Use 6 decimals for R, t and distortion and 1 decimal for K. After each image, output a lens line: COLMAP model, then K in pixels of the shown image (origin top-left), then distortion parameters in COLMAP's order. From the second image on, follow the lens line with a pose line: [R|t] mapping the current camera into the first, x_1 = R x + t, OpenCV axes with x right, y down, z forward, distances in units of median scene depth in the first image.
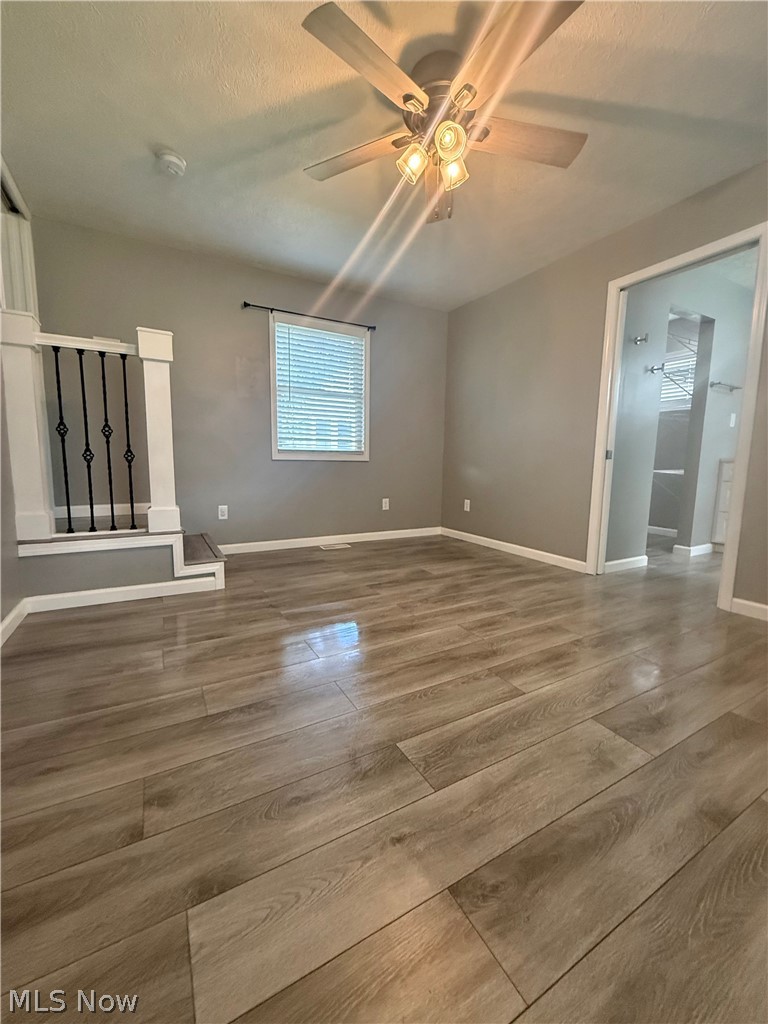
lens RADIAL K [[411.3, 0, 384.0], [0, 411.3, 512.0], [0, 0, 1]] dist [0.000708, 0.000274]
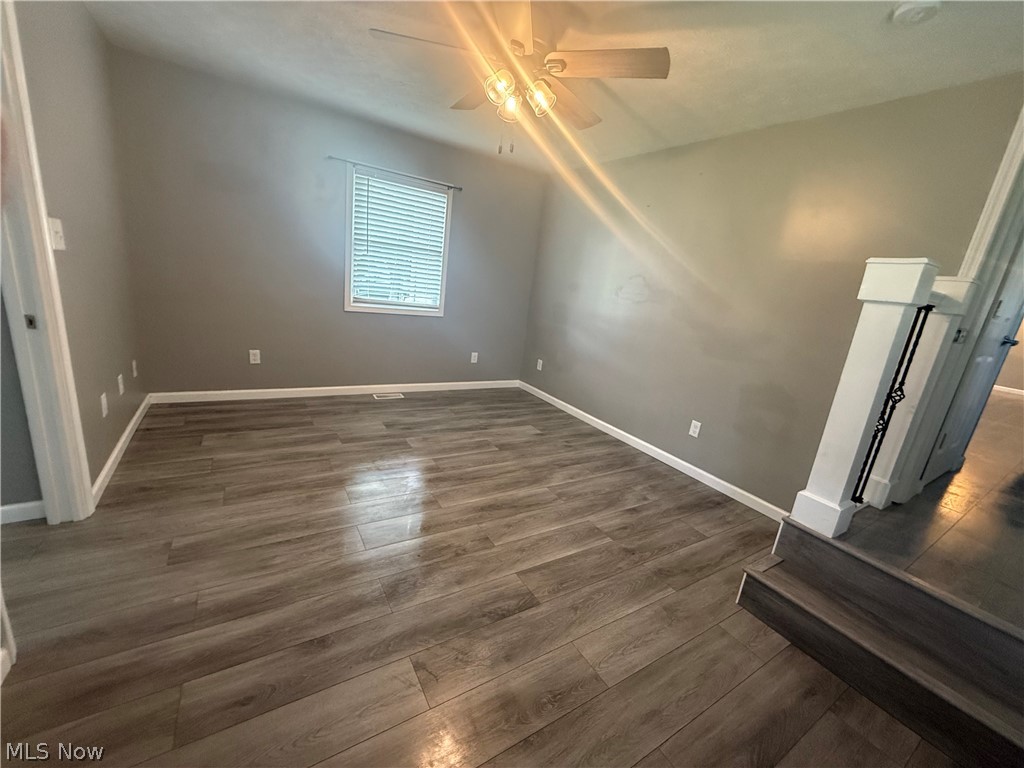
lens RADIAL K [[411.3, 0, 512.0], [0, 411.3, 384.0], [0, 0, 1]] dist [0.000708, 0.000274]
pose [[-0.989682, -0.120606, -0.077353, 0.141304], [-0.140829, 0.918247, 0.370122, -0.563999], [0.026391, 0.377197, -0.925757, 2.299402]]
